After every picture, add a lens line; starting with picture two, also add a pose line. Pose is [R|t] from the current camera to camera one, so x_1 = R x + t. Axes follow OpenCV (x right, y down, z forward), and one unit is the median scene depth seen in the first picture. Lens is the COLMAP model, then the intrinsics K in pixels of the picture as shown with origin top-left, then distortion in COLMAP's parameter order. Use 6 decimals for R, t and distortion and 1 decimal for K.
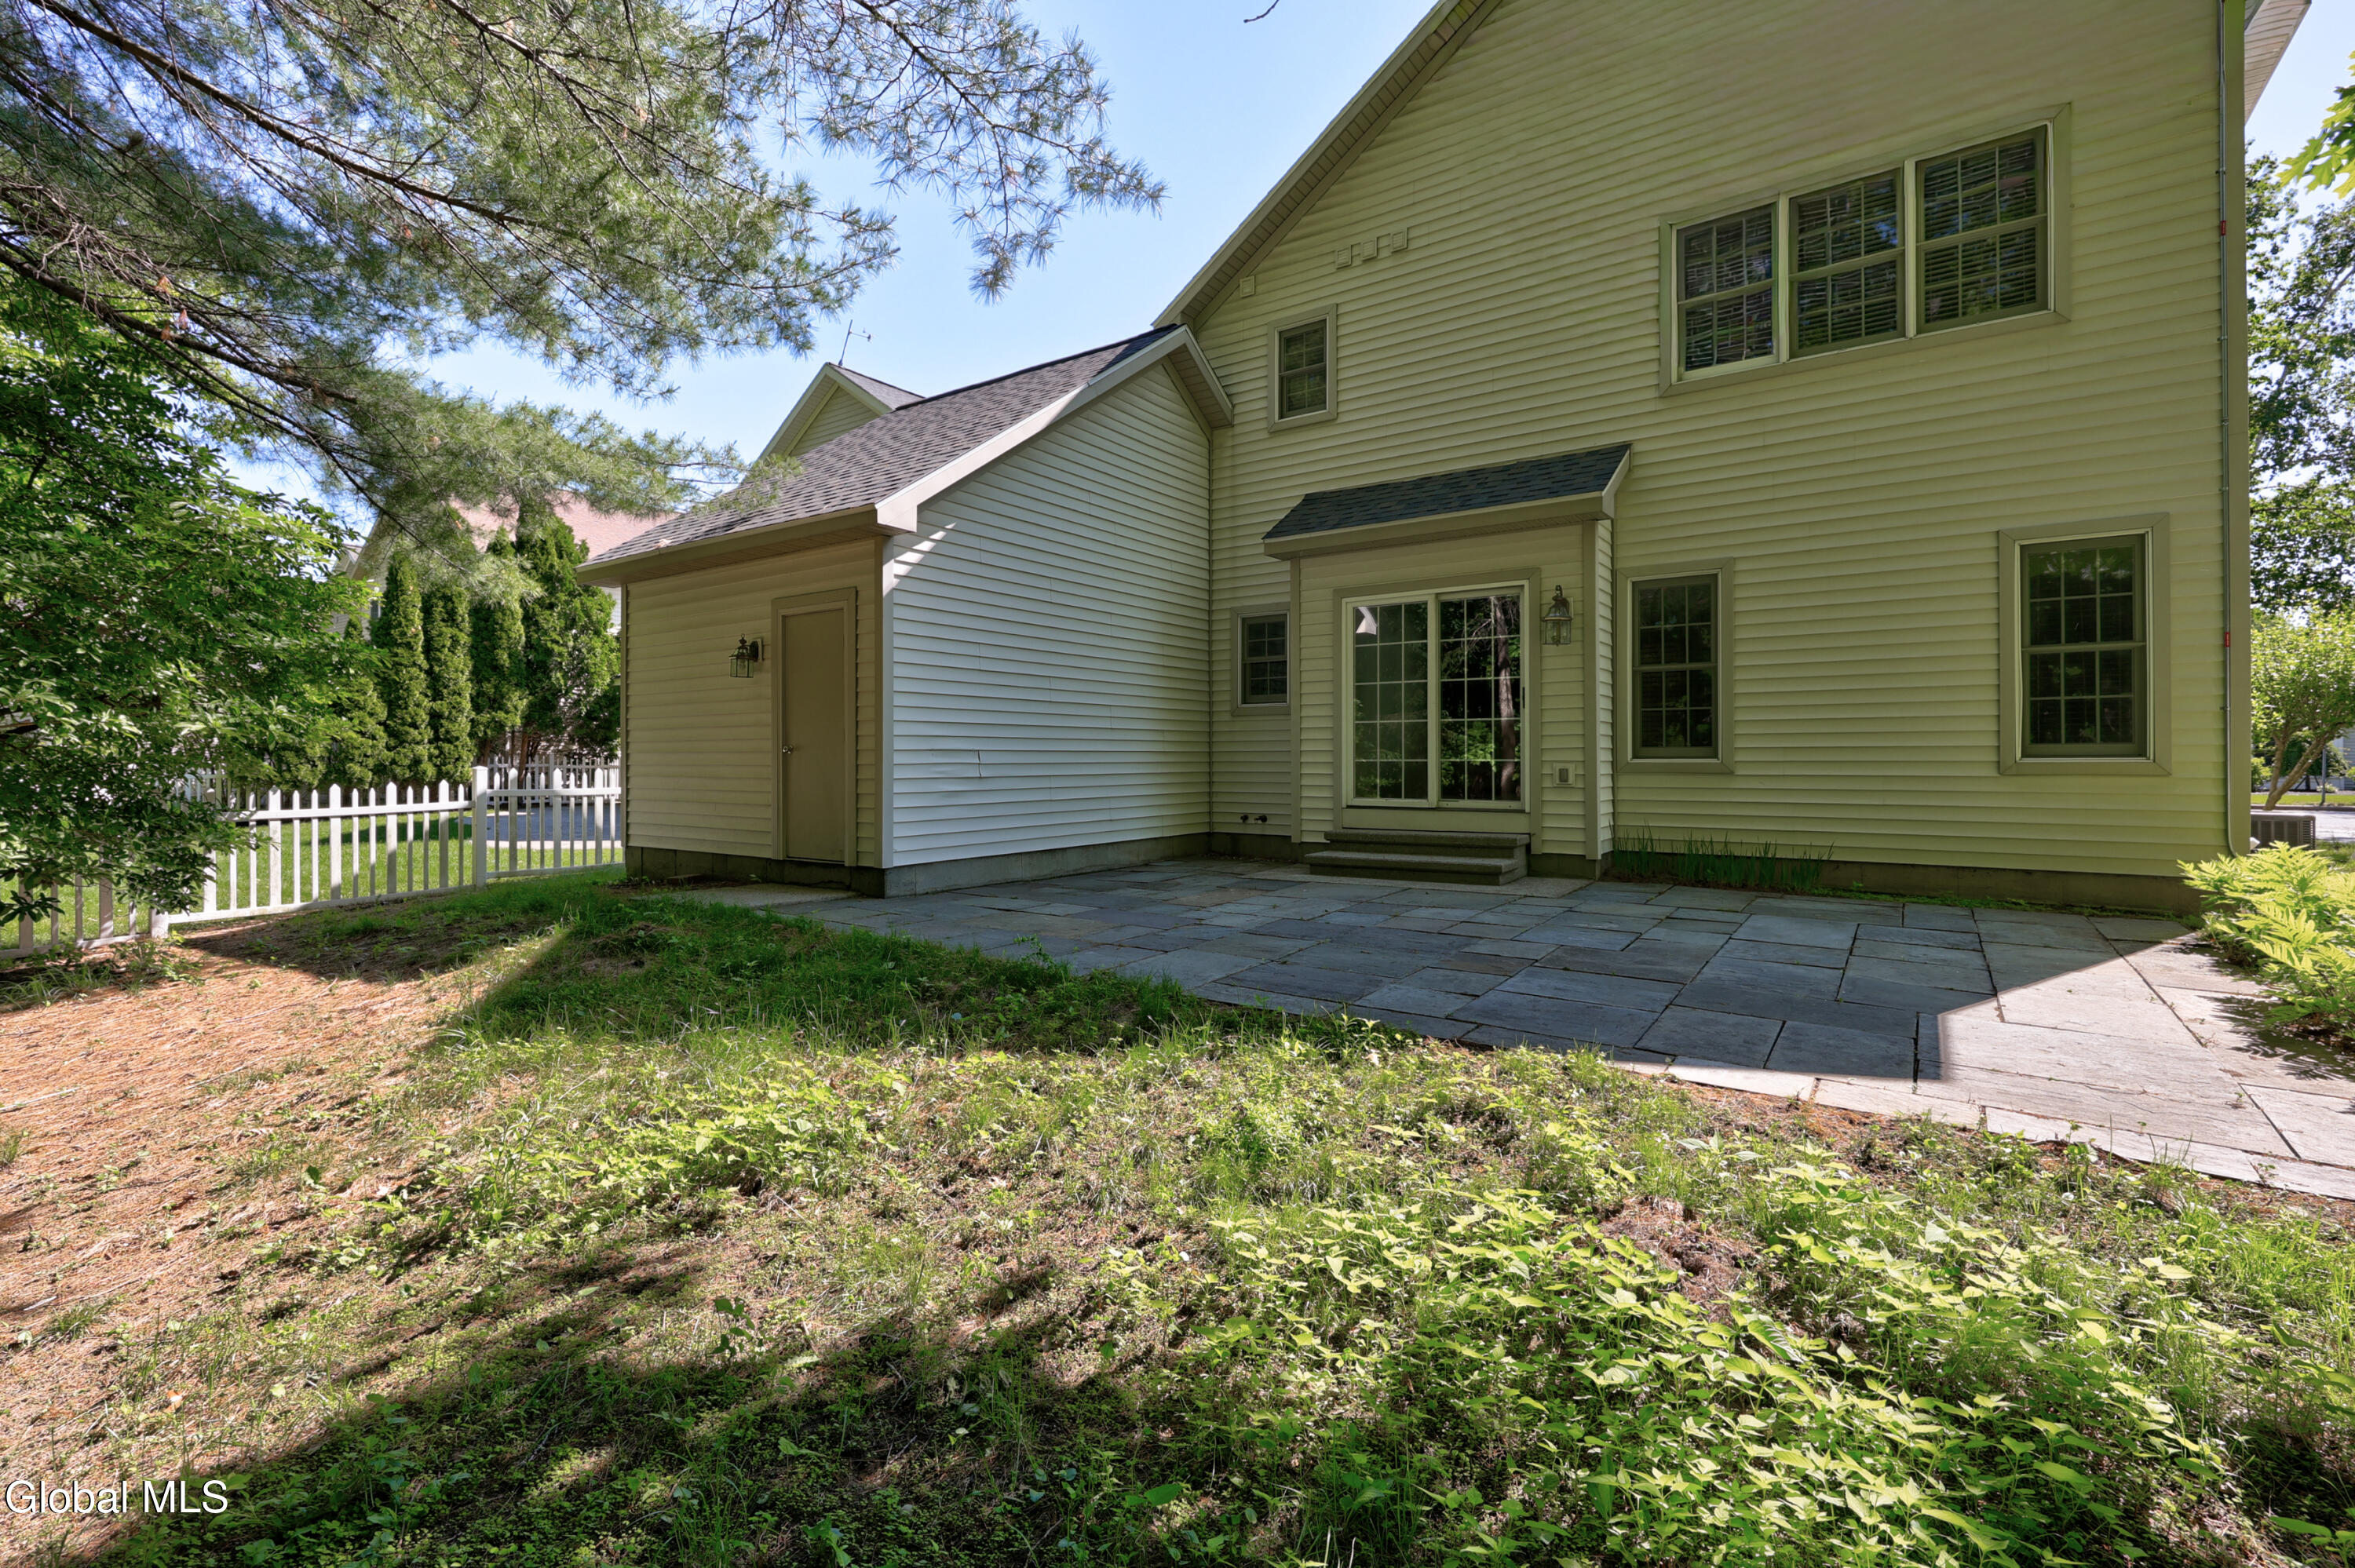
lens RADIAL K [[1031.0, 0, 1177.3], [0, 1031.0, 769.2], [0, 0, 1]] dist [-0.003019, 0.000002]
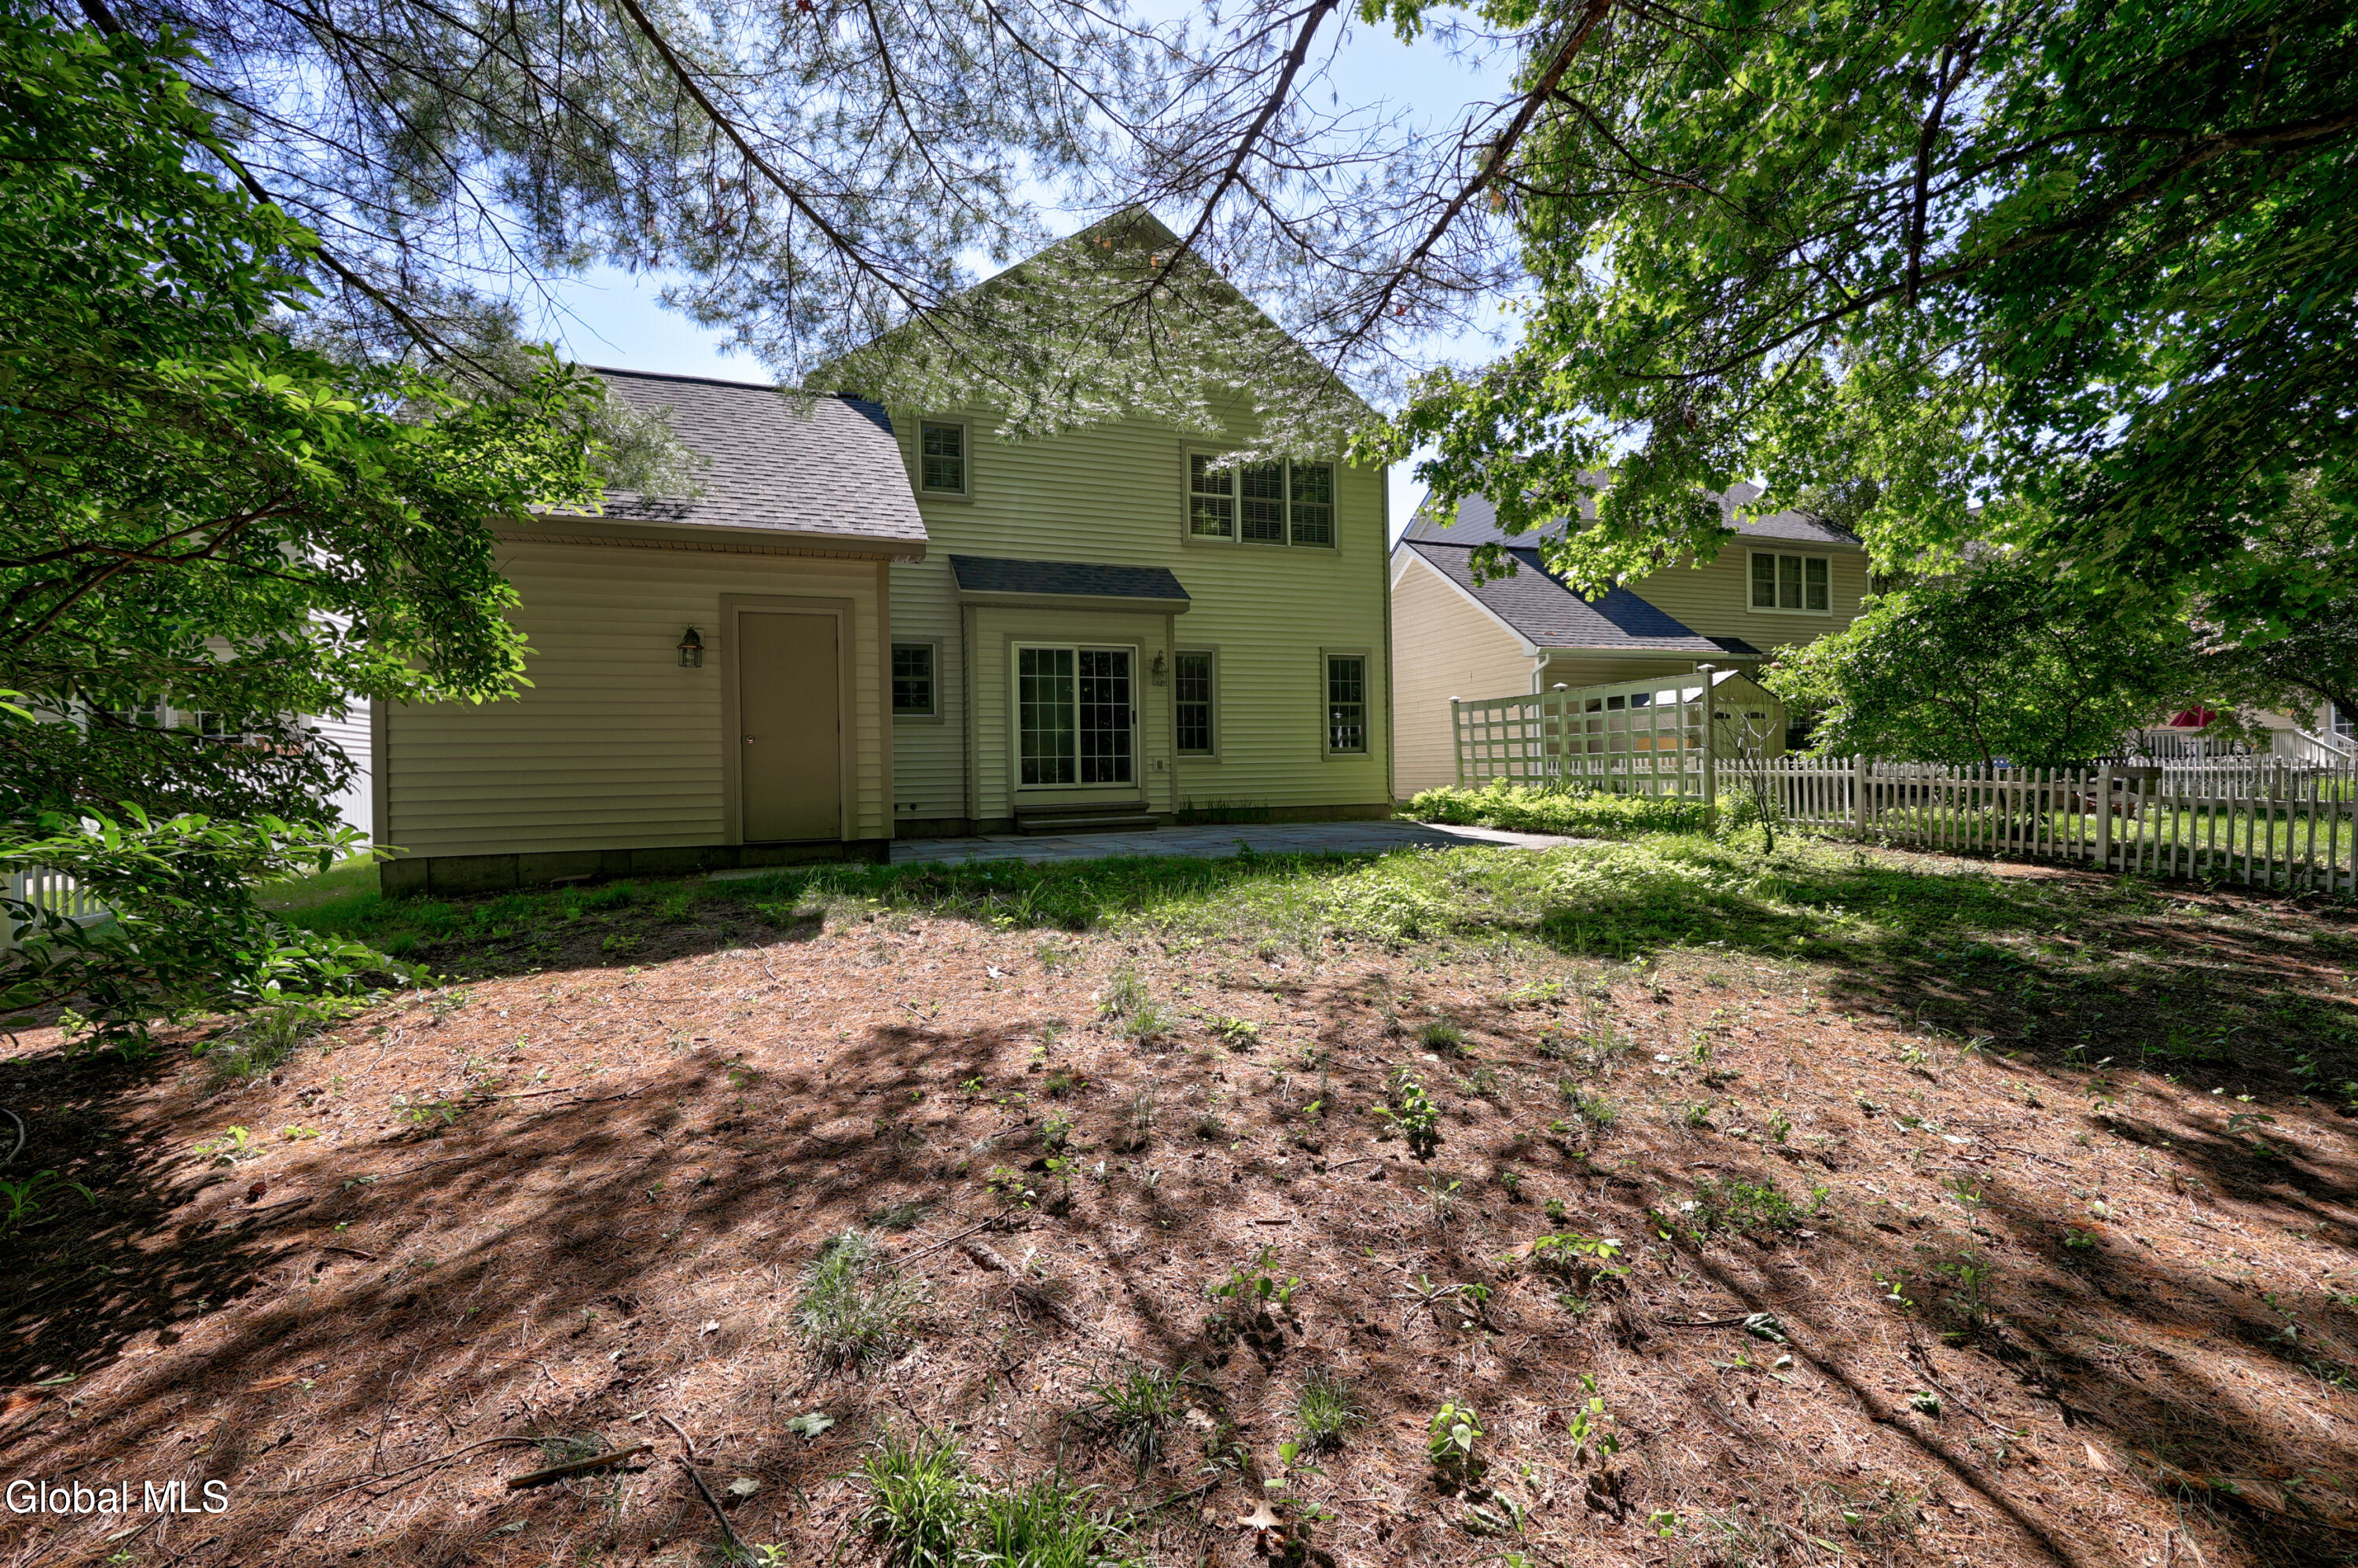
lens RADIAL K [[1032.4, 0, 1178.8], [0, 1032.4, 769.1], [0, 0, 1]] dist [-0.003019, 0.000002]
pose [[0.534874, -0.009500, 0.844879, -0.965097], [0.027211, 0.999612, -0.005987, 0.023423], [-0.844494, 0.026192, 0.534925, 0.085187]]
